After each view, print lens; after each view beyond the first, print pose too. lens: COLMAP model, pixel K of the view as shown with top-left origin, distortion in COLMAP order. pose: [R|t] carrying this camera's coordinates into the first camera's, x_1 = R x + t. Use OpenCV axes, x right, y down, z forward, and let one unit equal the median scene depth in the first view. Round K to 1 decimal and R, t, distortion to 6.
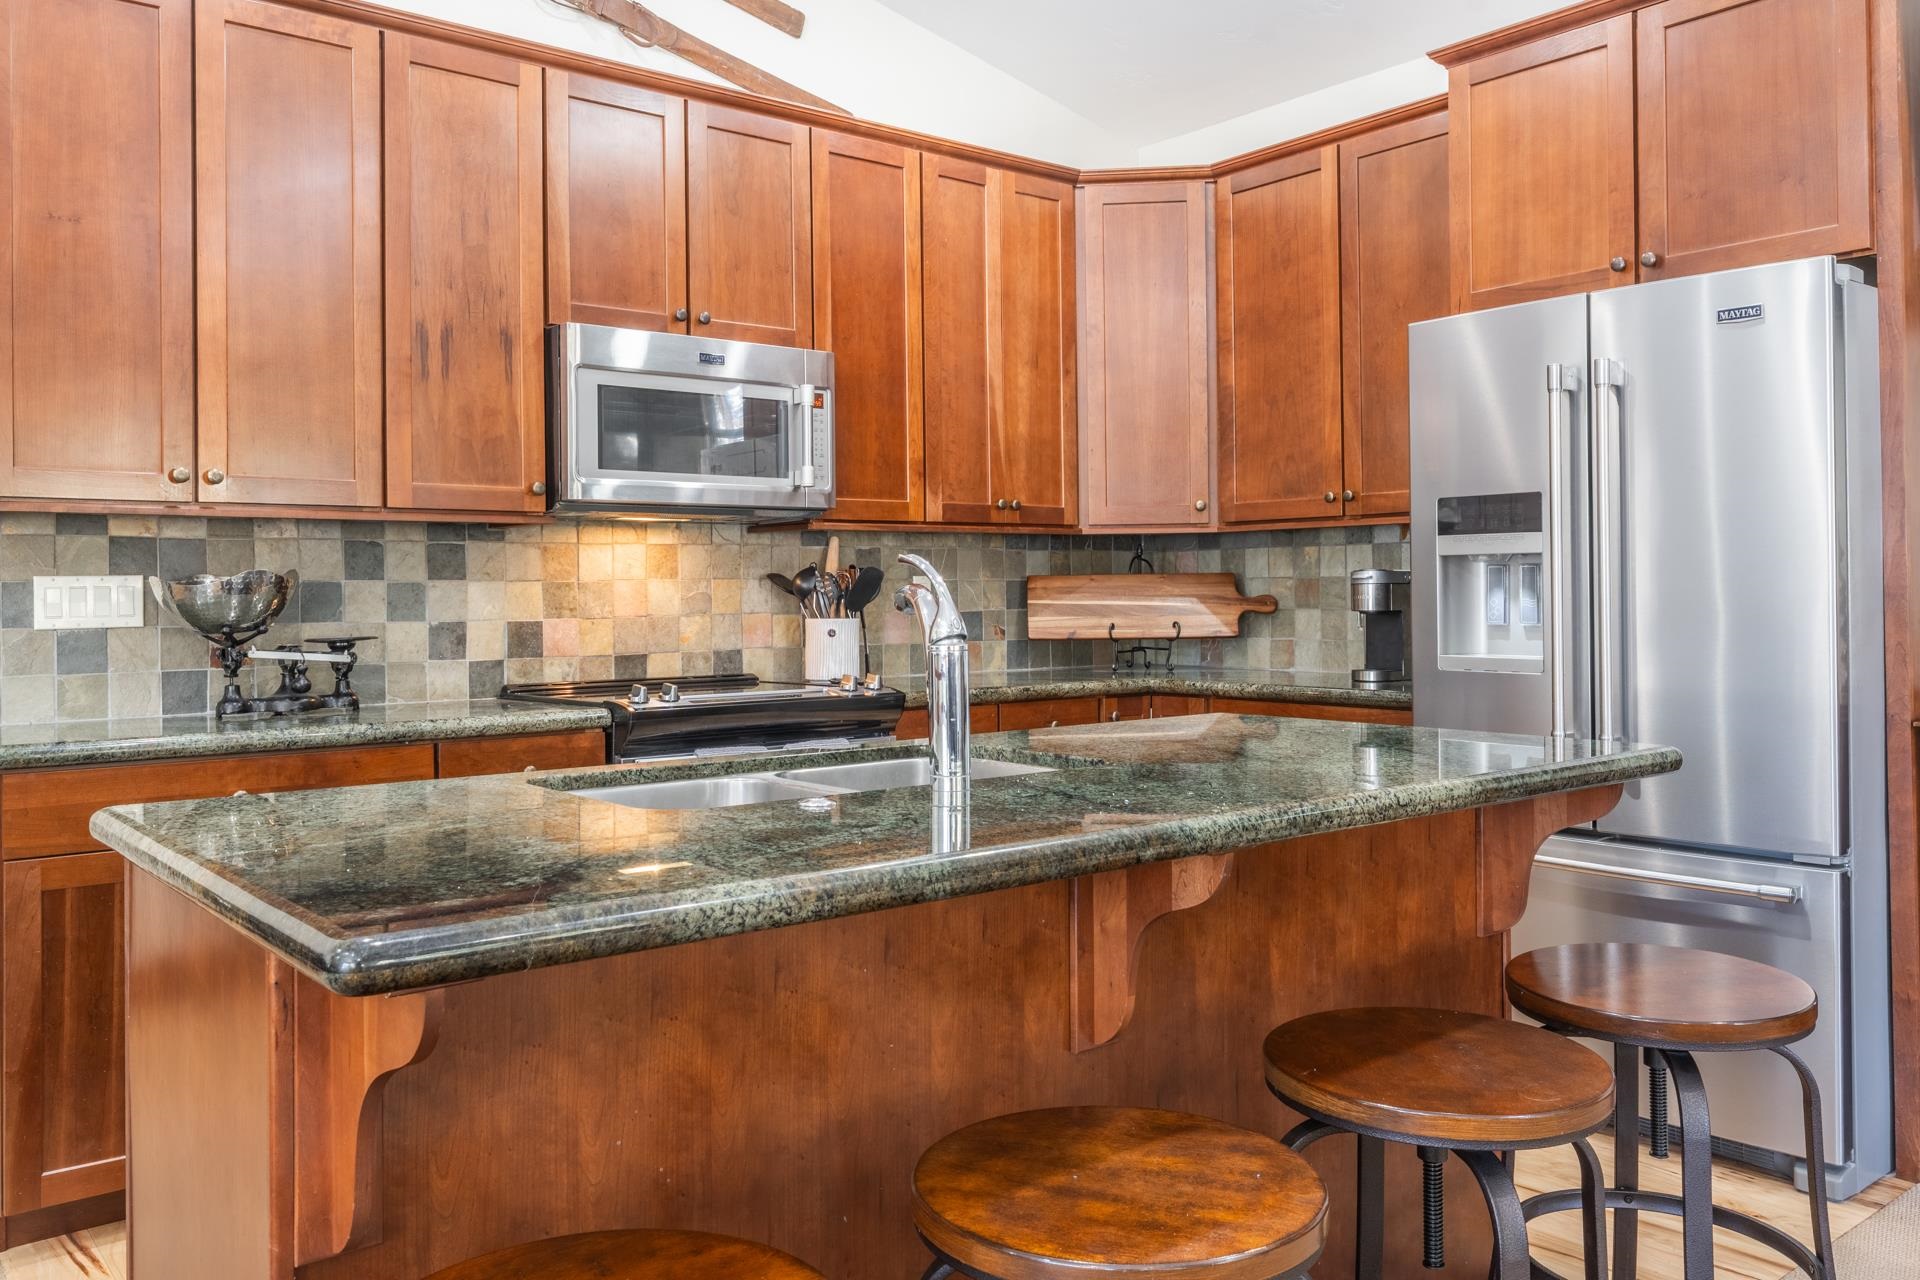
lens RADIAL K [[1499.0, 0, 938.3], [0, 1499.0, 583.5], [0, 0, 1]] dist [0.009664, -0.008369]
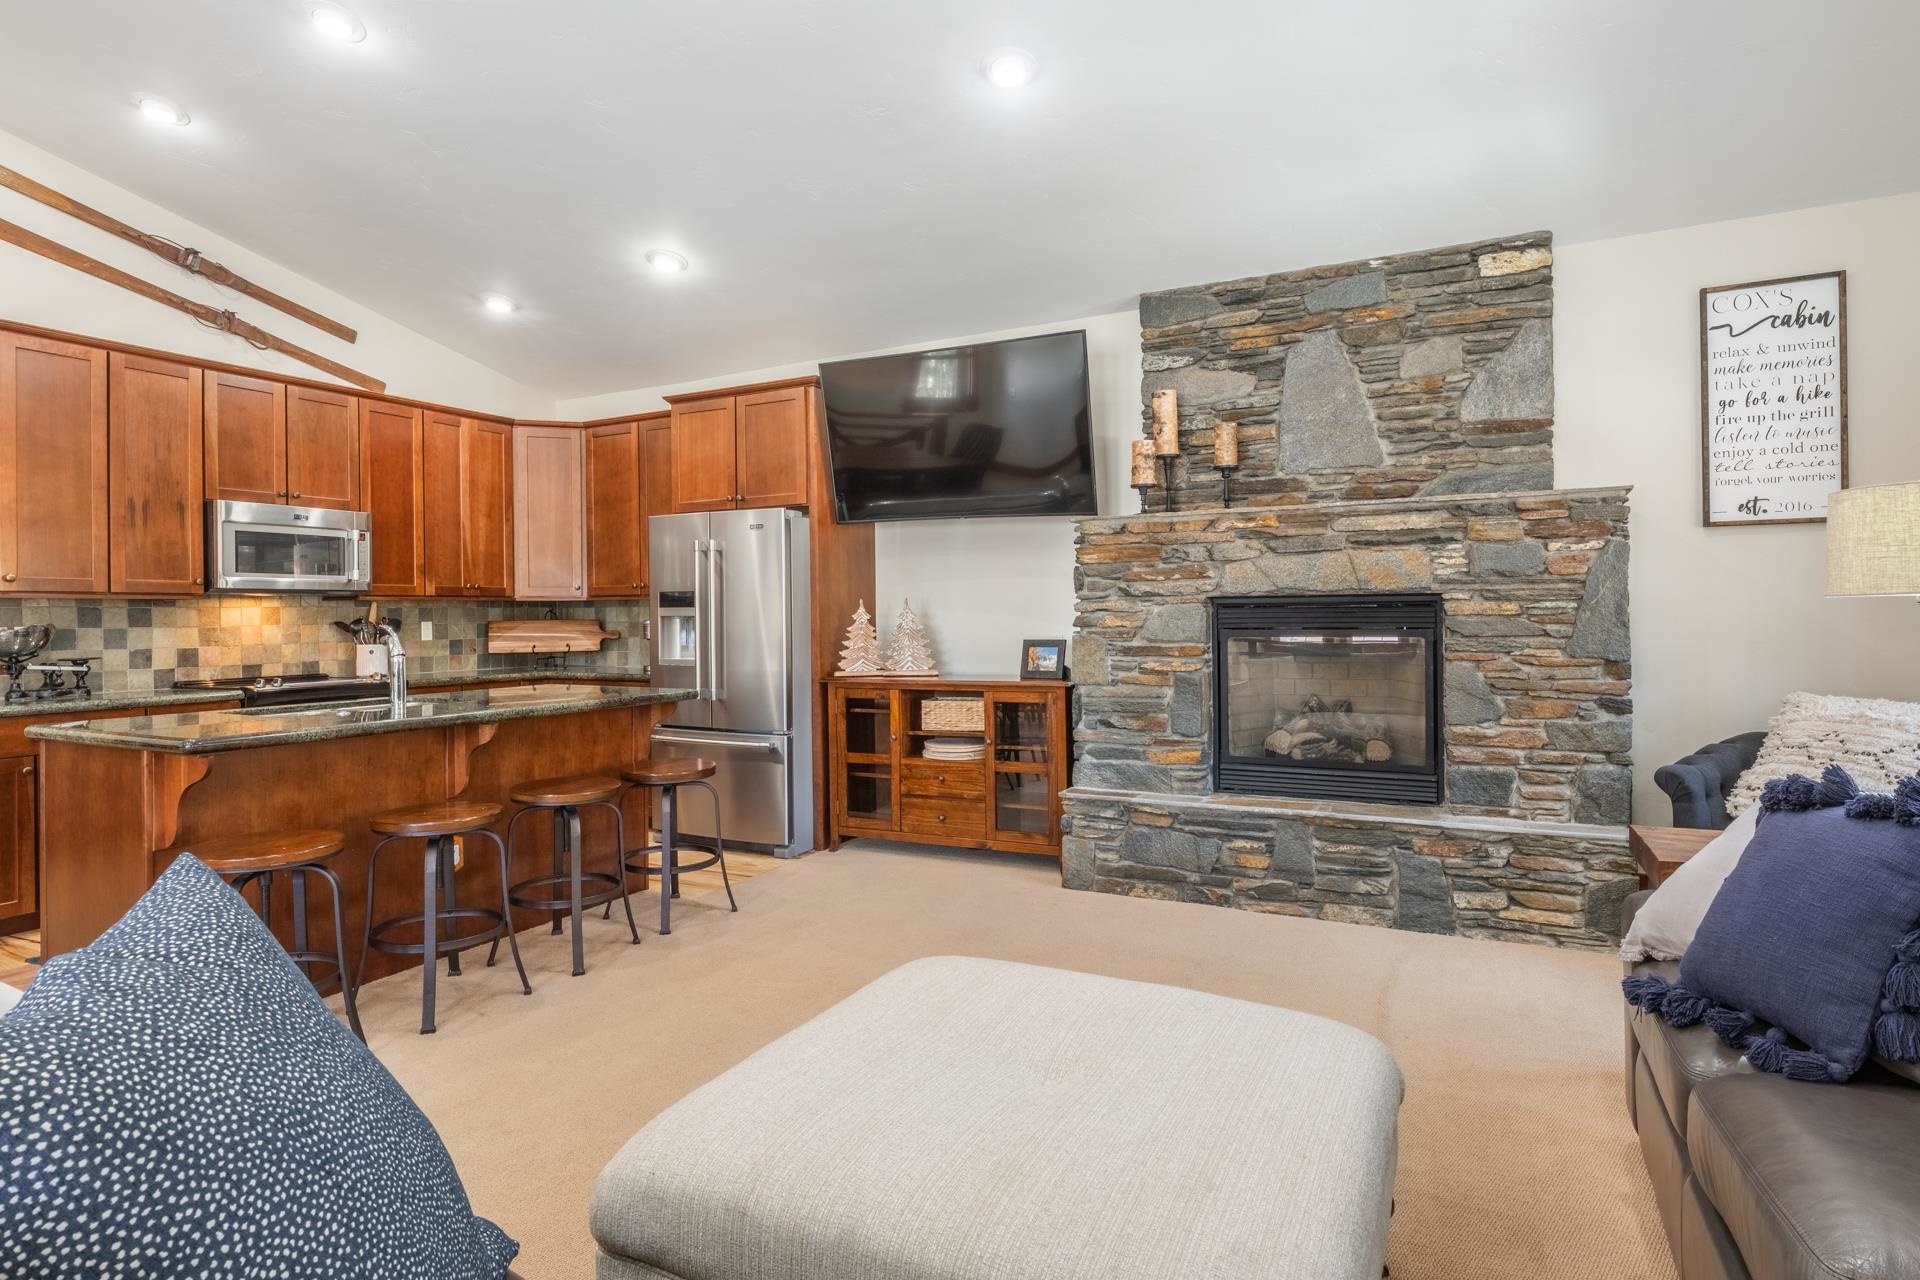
lens RADIAL K [[1032.2, 0, 938.0], [0, 1032.2, 612.3], [0, 0, 1]] dist [0.000487, -0.000443]
pose [[0.919604, 0.001696, 0.392844, 0.089190], [-0.002197, 0.999997, 0.000826, -0.024303], [-0.392841, -0.001623, 0.919605, -0.597014]]
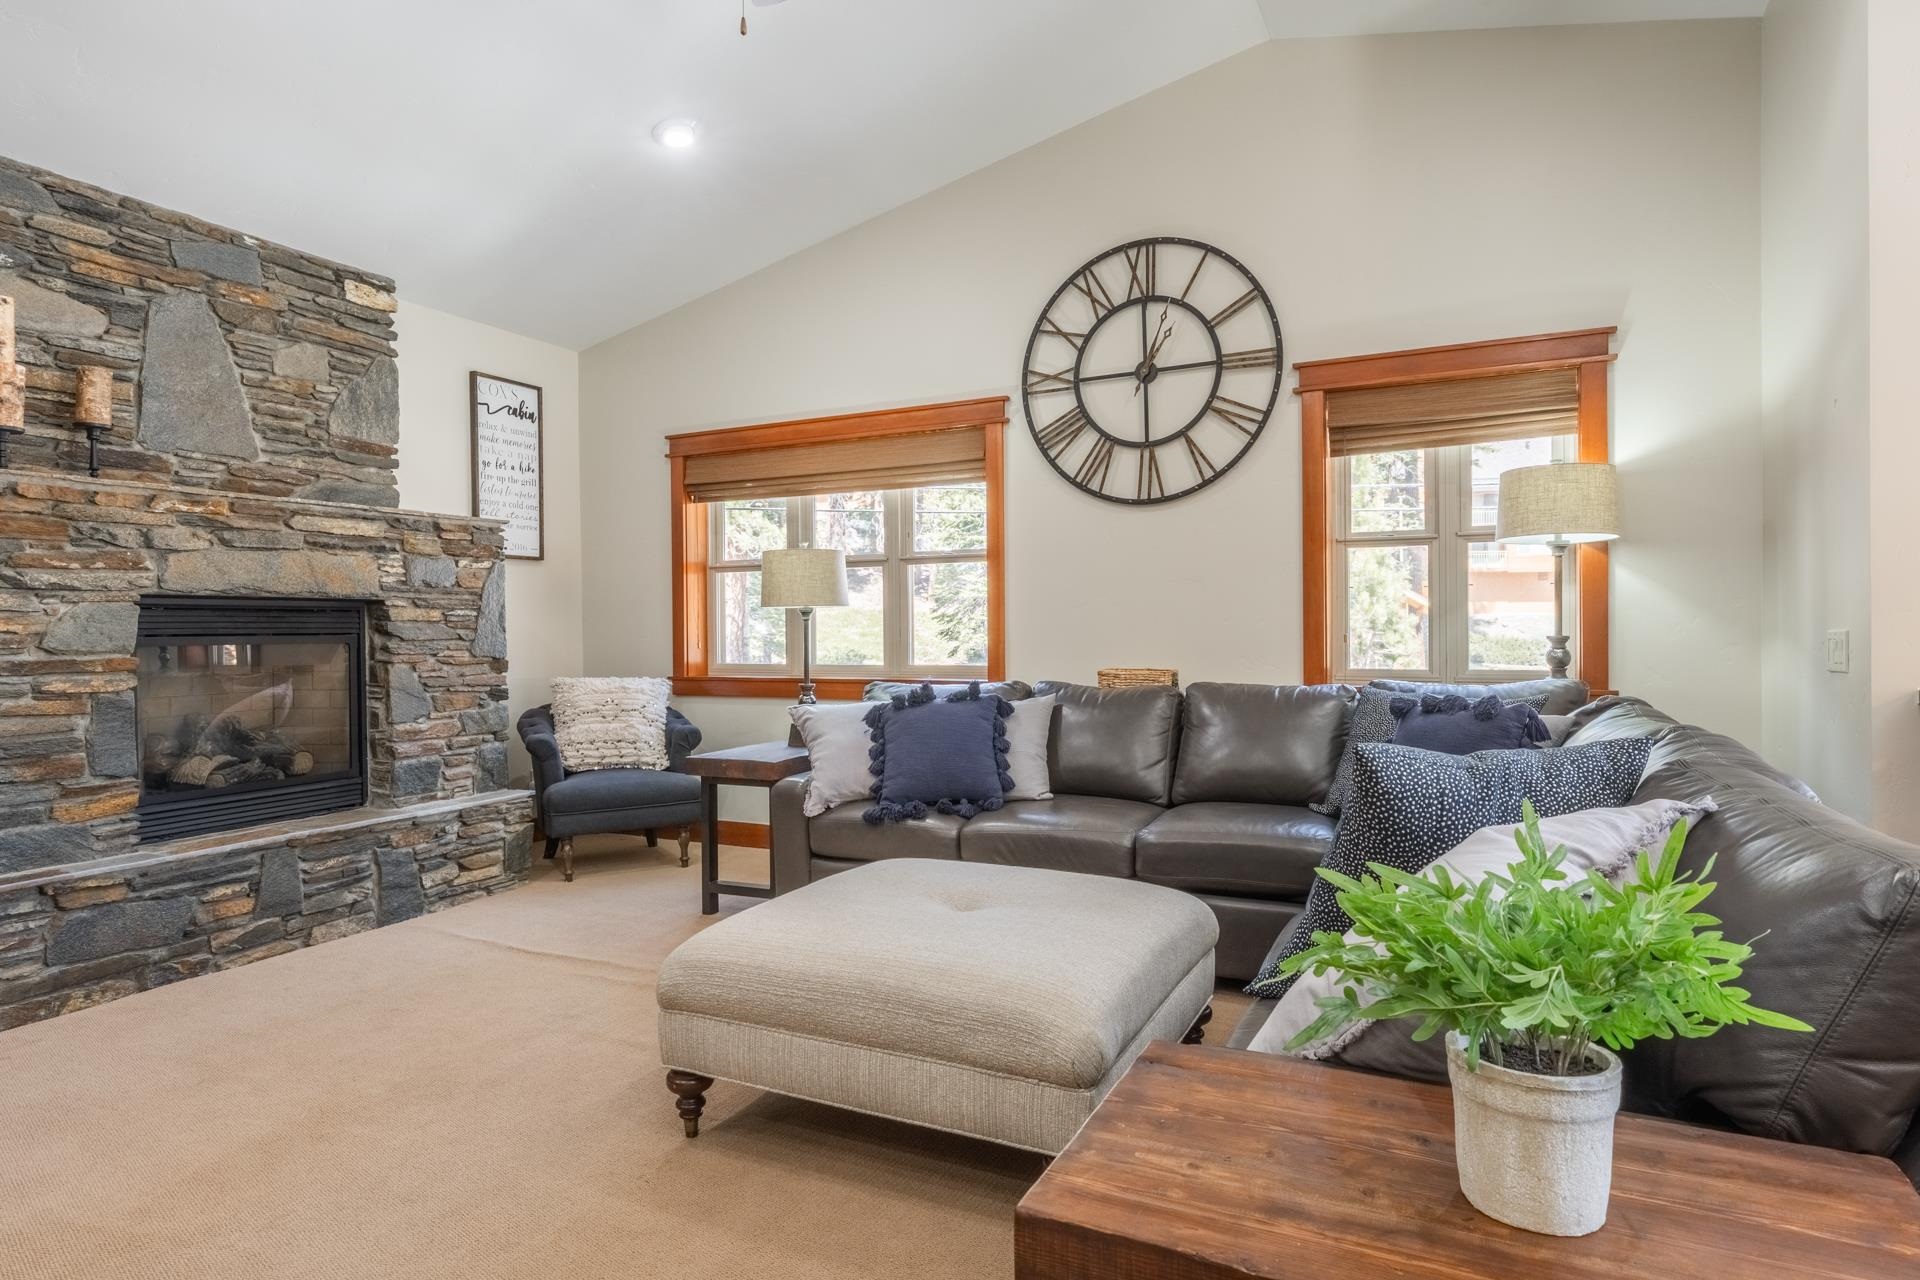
lens RADIAL K [[1078.7, 0, 949.7], [0, 1078.7, 631.1], [0, 0, 1]] dist [0.001061, -0.002212]
pose [[-0.415567, 0.011829, 0.909486, -0.330617], [0.006510, 0.999929, -0.010030, 0.004952], [-0.909539, 0.001753, -0.415614, 0.102082]]
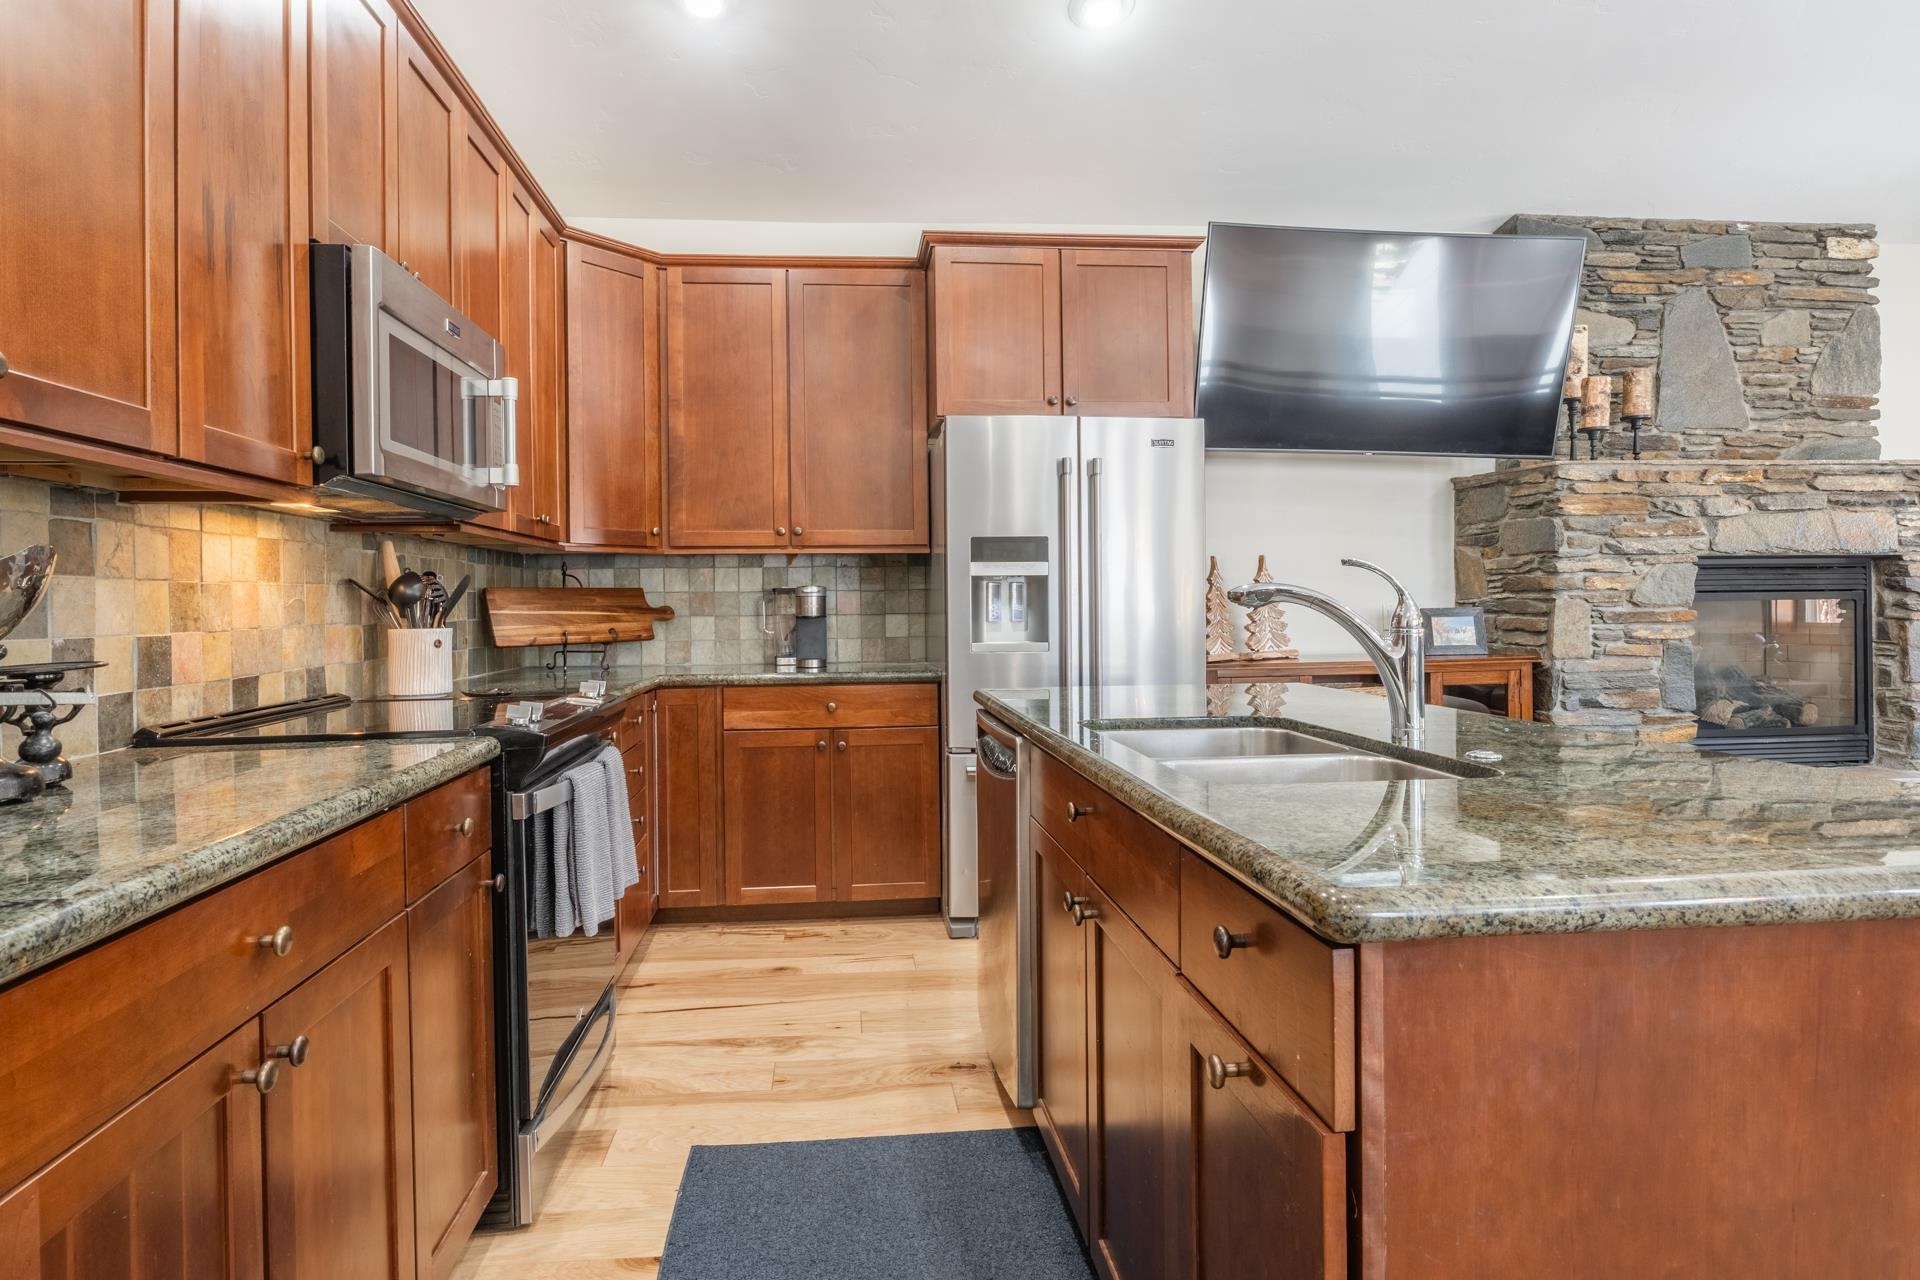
lens RADIAL K [[1032.2, 0, 932.0], [0, 1032.2, 608.7], [0, 0, 1]] dist [0.000487, -0.000443]
pose [[0.551933, -0.000966, 0.833888, -0.485780], [-0.000637, 0.999999, 0.001580, 0.011084], [-0.833888, -0.001403, 0.551932, 0.423889]]
